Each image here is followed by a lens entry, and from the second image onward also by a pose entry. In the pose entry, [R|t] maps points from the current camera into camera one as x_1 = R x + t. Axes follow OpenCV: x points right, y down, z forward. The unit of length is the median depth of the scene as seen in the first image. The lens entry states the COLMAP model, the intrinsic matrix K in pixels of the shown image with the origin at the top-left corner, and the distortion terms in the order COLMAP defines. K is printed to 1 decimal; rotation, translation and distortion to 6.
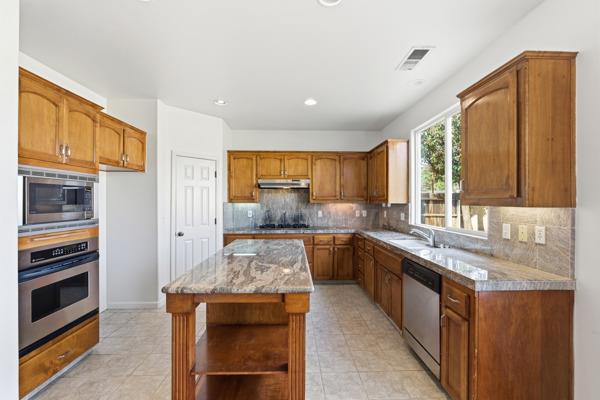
lens RADIAL K [[267.0, 0, 302.6], [0, 267.0, 201.4], [0, 0, 1]] dist [-0.009651, 0.001501]
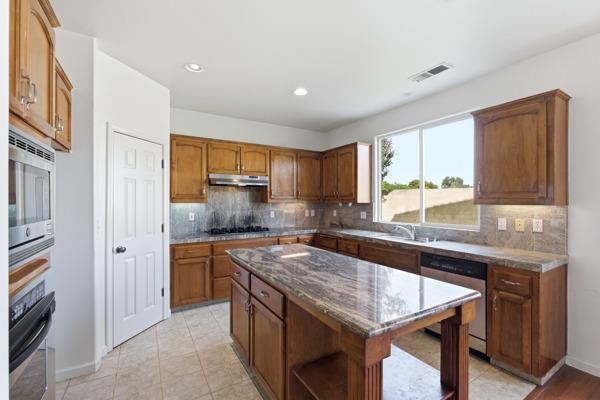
lens RADIAL K [[267.0, 0, 302.5], [0, 267.0, 199.9], [0, 0, 1]] dist [-0.009651, 0.001501]
pose [[0.871807, 0.002210, 0.489844, -0.321508], [-0.000142, 0.999991, -0.004259, 0.000171], [-0.489849, 0.003643, 0.871800, 0.159639]]
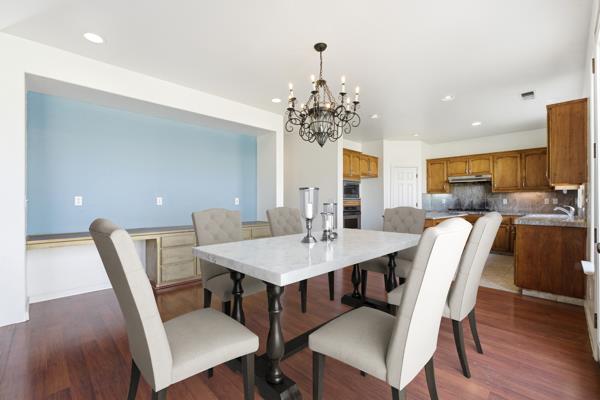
lens RADIAL K [[267.0, 0, 298.3], [0, 267.0, 199.9], [0, 0, 1]] dist [-0.009651, 0.001501]
pose [[0.676656, -0.004186, -0.736287, 0.351703], [-0.001943, 0.999970, -0.007470, 0.054616], [0.736296, 0.006486, 0.676628, -0.584874]]
